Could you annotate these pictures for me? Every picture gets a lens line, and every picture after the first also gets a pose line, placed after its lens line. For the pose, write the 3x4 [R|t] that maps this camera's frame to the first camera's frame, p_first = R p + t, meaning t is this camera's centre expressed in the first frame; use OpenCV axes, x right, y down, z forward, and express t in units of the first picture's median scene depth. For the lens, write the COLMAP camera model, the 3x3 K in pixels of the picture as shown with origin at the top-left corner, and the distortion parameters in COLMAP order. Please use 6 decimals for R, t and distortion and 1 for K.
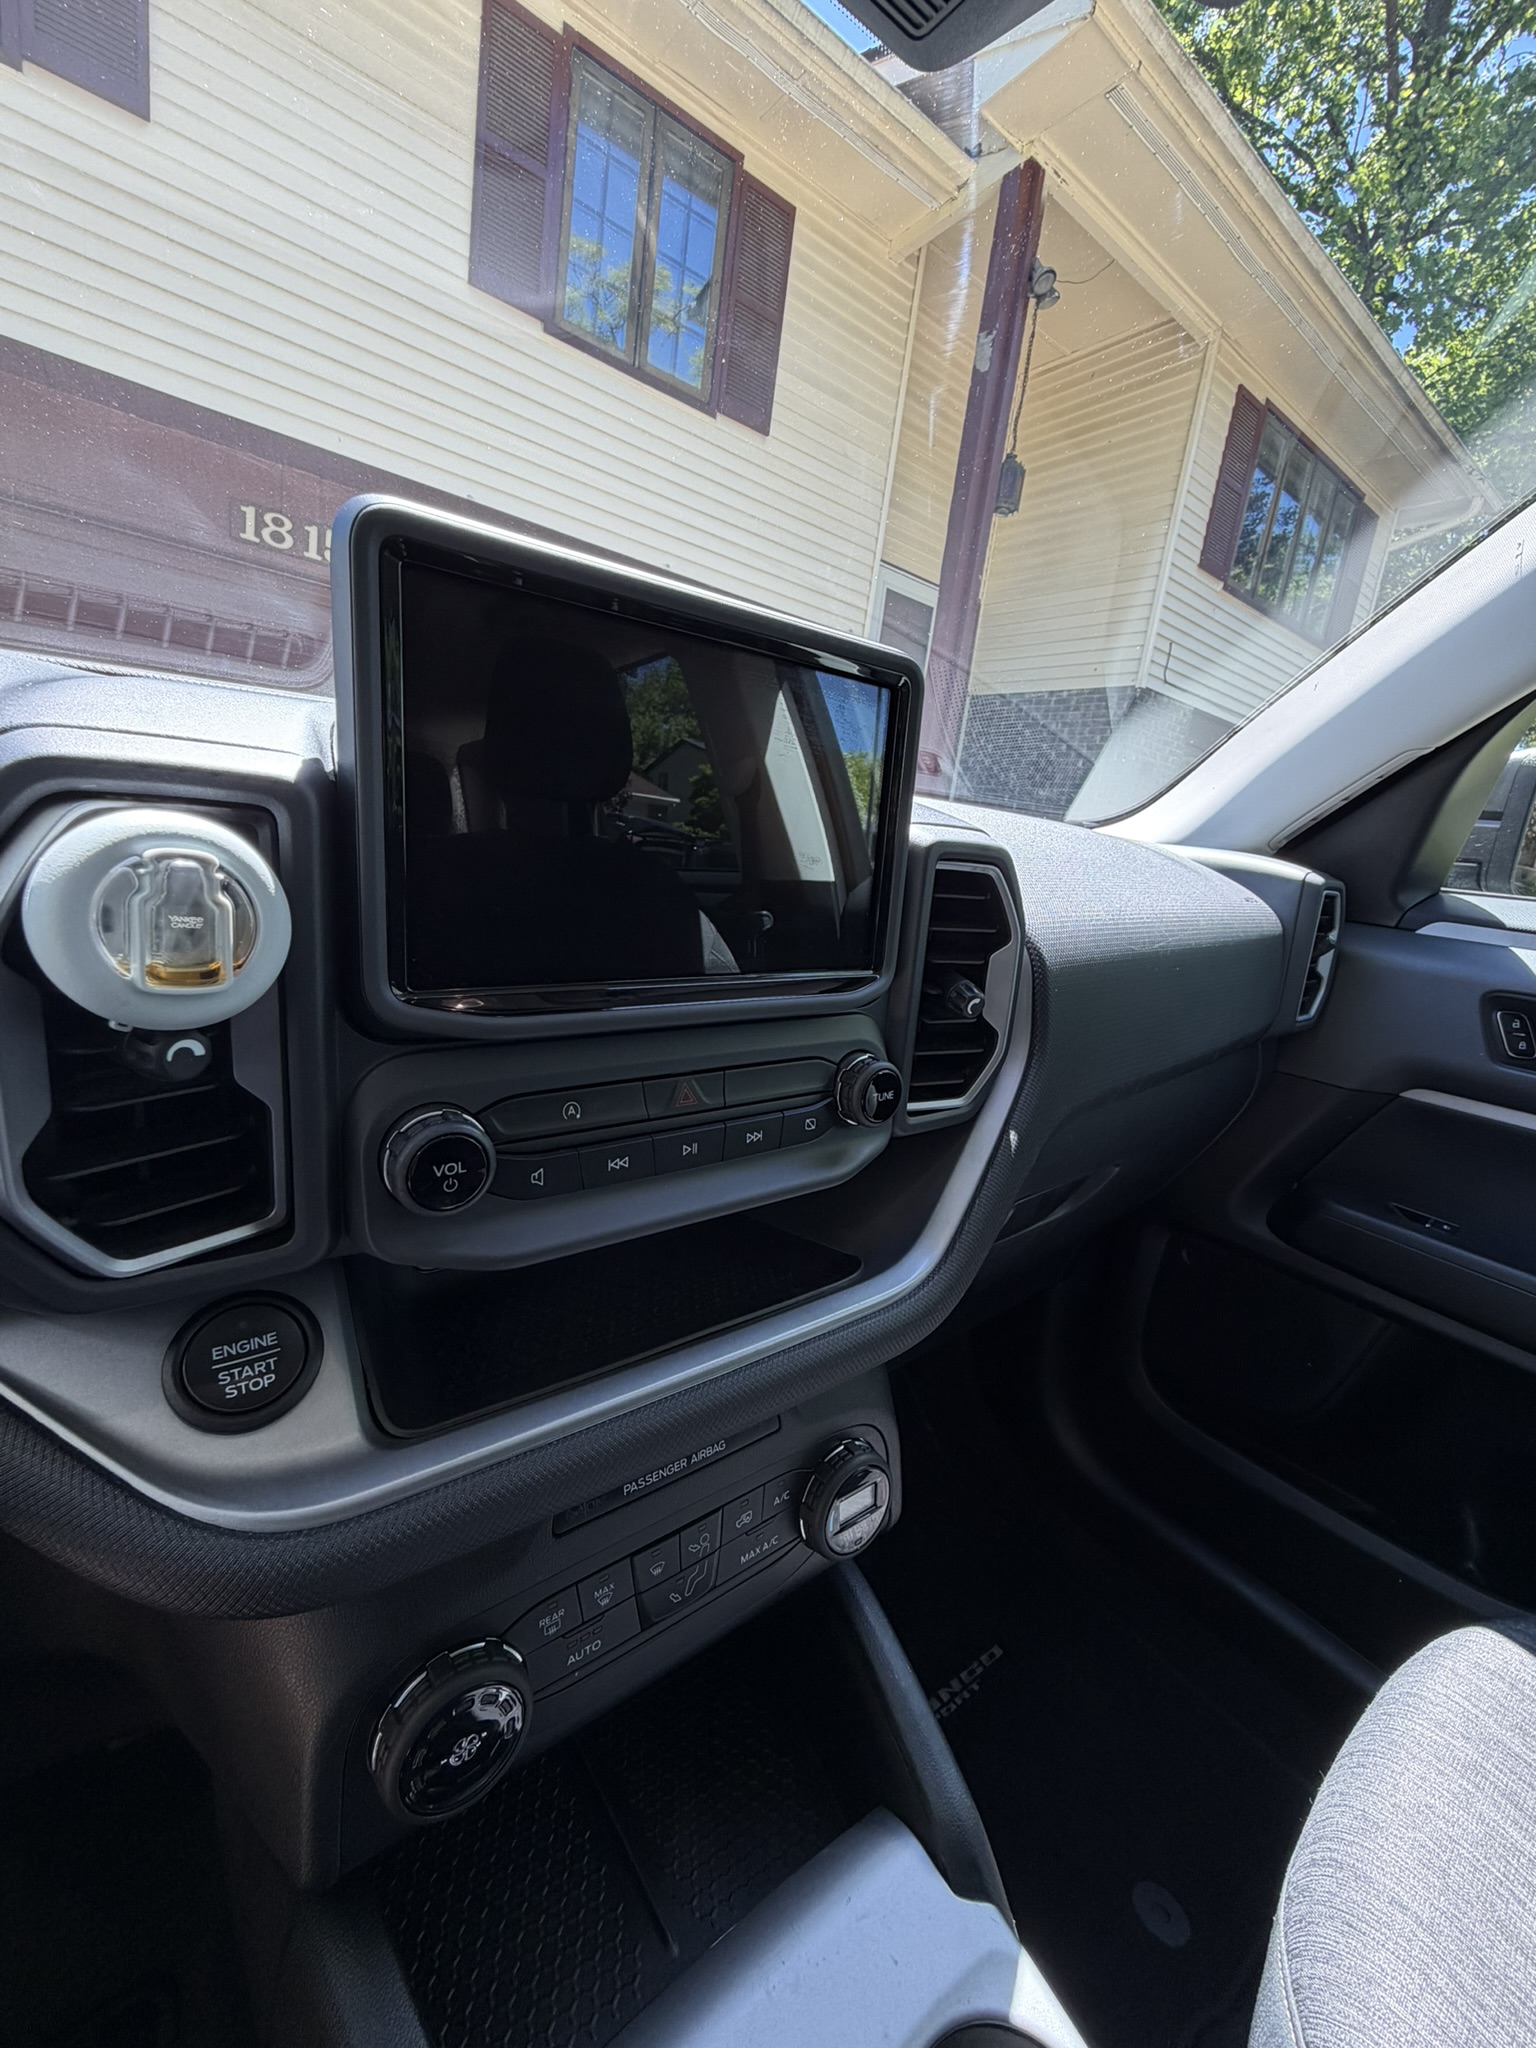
lens RADIAL K [[823.9, 0, 771.7], [0, 823.9, 1009.9], [0, 0, 1]] dist [-0.000619, 0.000619]
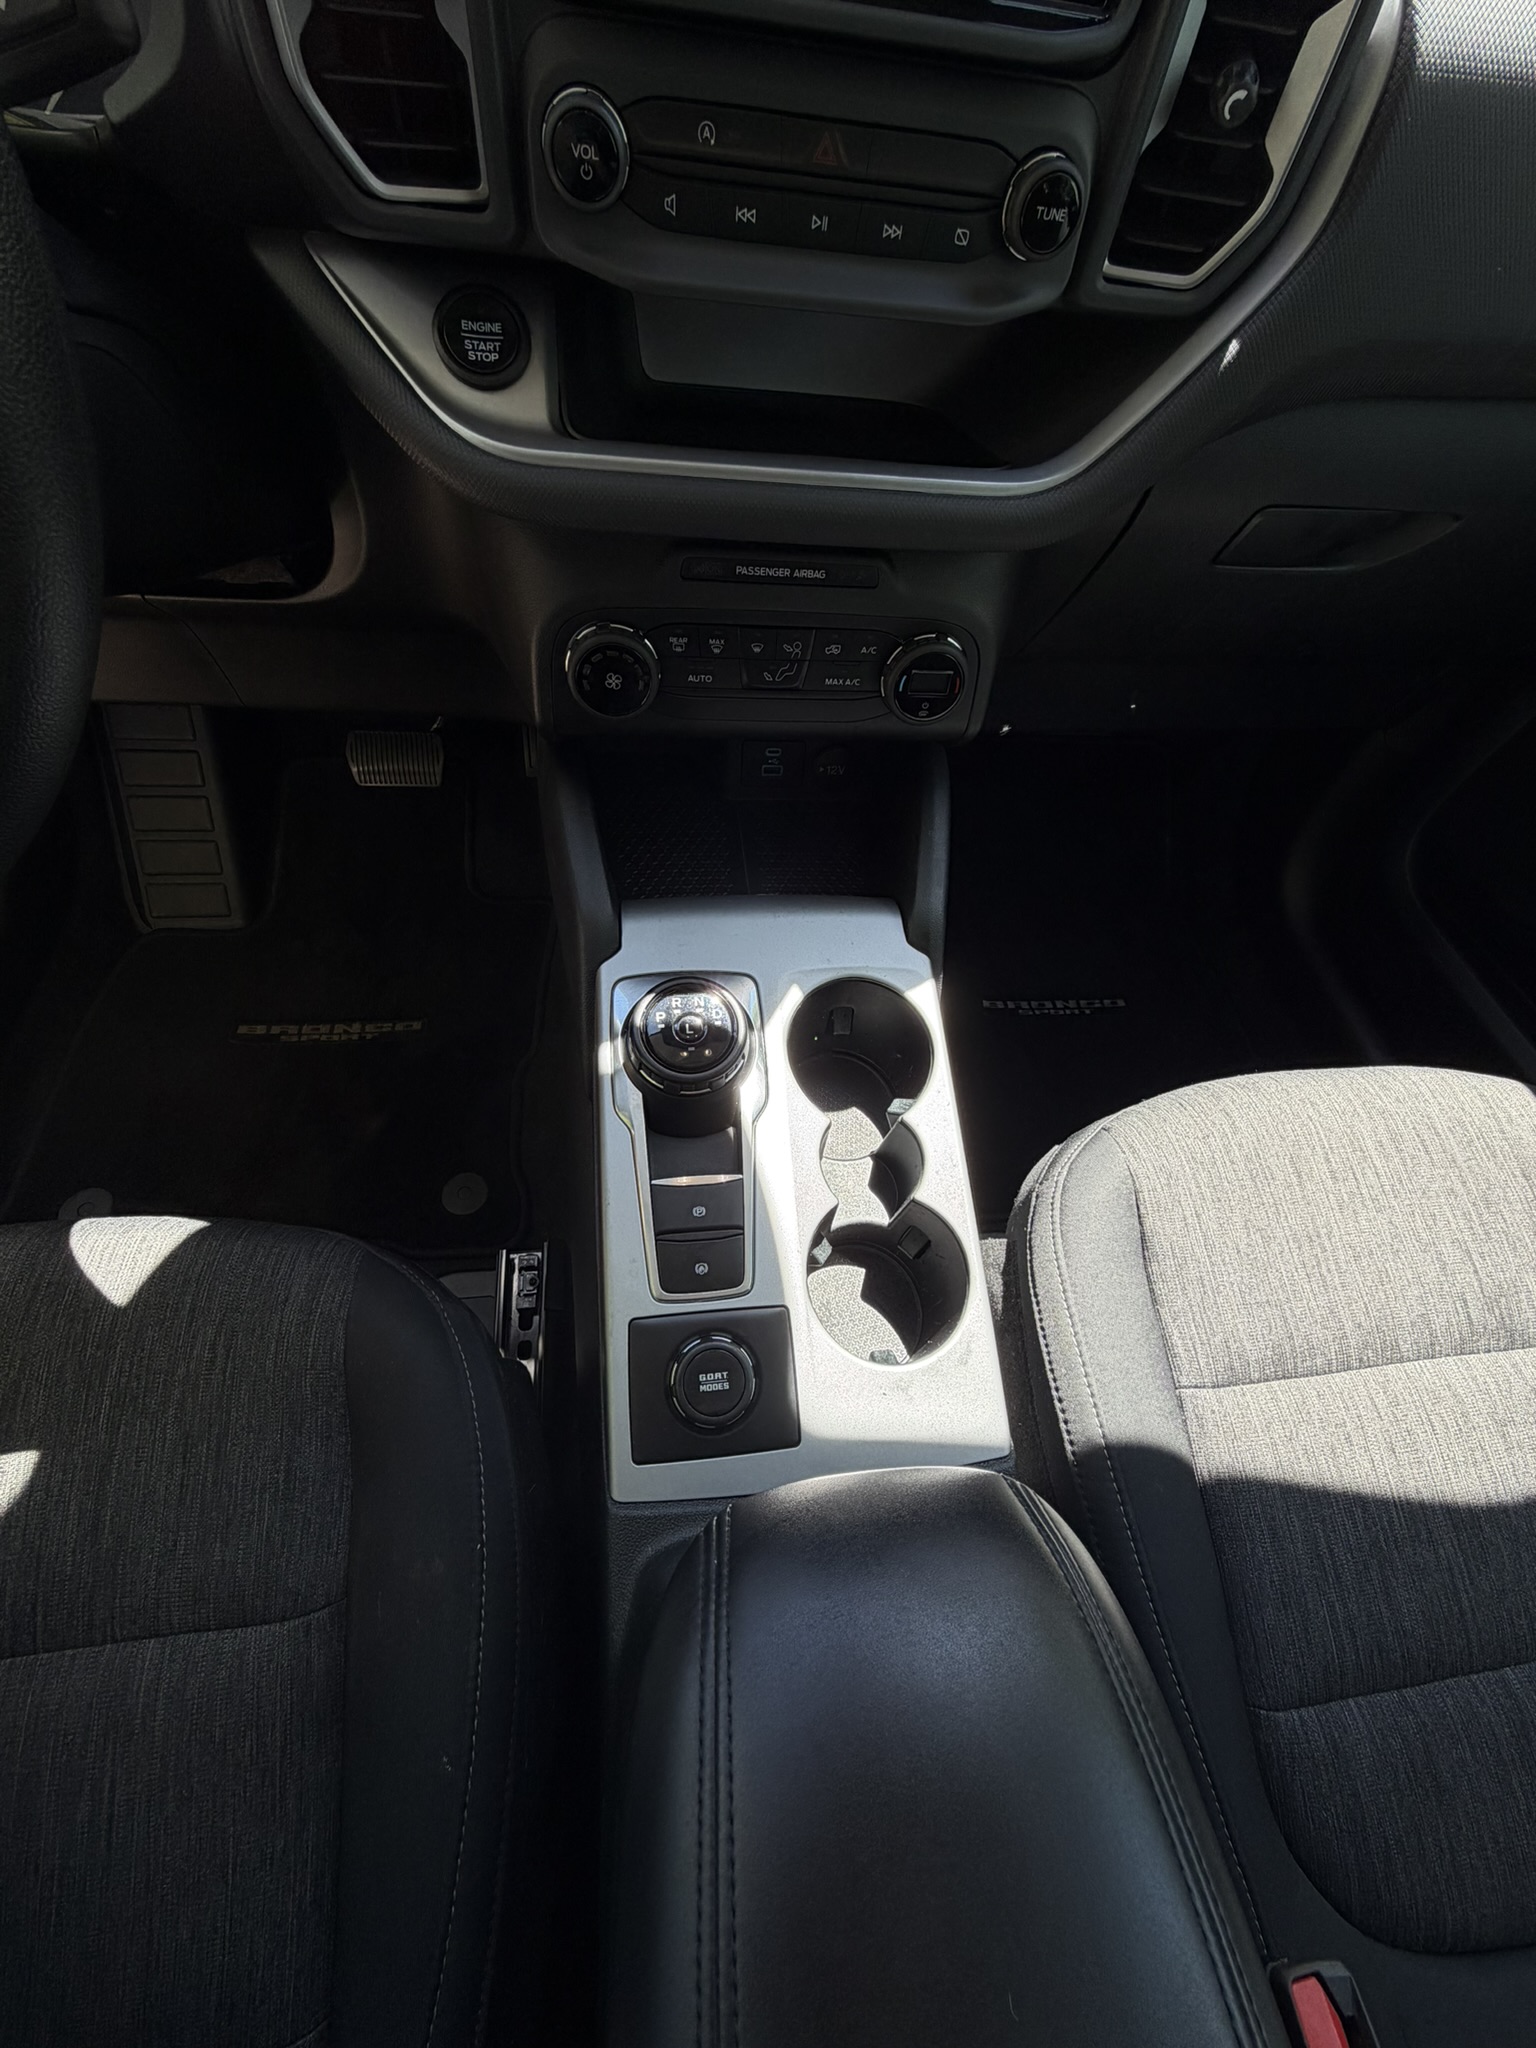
lens RADIAL K [[823.9, 0, 766.2], [0, 823.9, 1022.3], [0, 0, 1]] dist [-0.000619, 0.000619]
pose [[0.857786, 0.420485, -0.295627, 0.434011], [-0.137500, 0.741895, 0.656266, 0.181029], [0.495274, -0.522288, 0.694204, -0.229769]]
